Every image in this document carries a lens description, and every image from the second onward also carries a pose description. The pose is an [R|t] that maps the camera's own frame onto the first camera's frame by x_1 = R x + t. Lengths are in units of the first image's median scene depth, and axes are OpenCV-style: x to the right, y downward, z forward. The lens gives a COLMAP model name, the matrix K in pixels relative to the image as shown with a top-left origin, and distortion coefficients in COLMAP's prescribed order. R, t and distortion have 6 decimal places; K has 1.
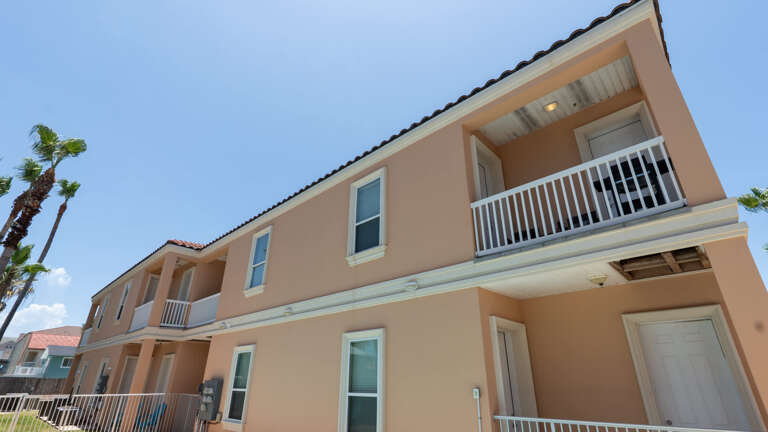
lens RADIAL K [[352.5, 0, 388.3], [0, 352.5, 214.6], [0, 0, 1]] dist [-0.003787, -0.000103]
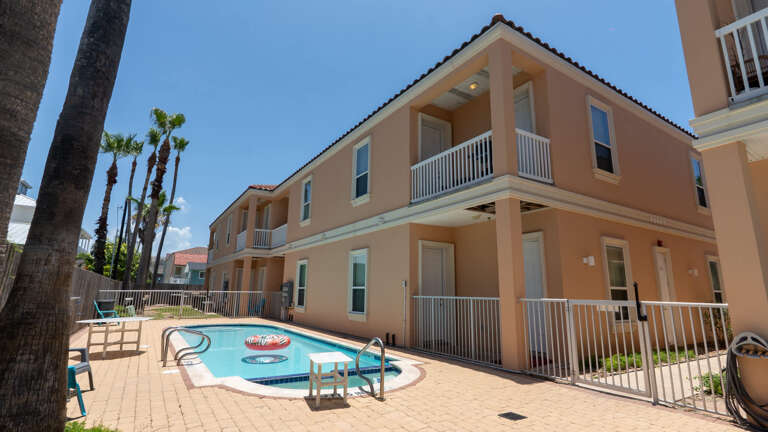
lens RADIAL K [[377.3, 0, 381.7], [0, 377.3, 192.8], [0, 0, 1]] dist [-0.004035, -0.000340]
pose [[0.964678, -0.056425, -0.257319, 0.270500], [0.101475, 0.981007, 0.165312, -0.104003], [0.243104, -0.185585, 0.952081, -0.295291]]
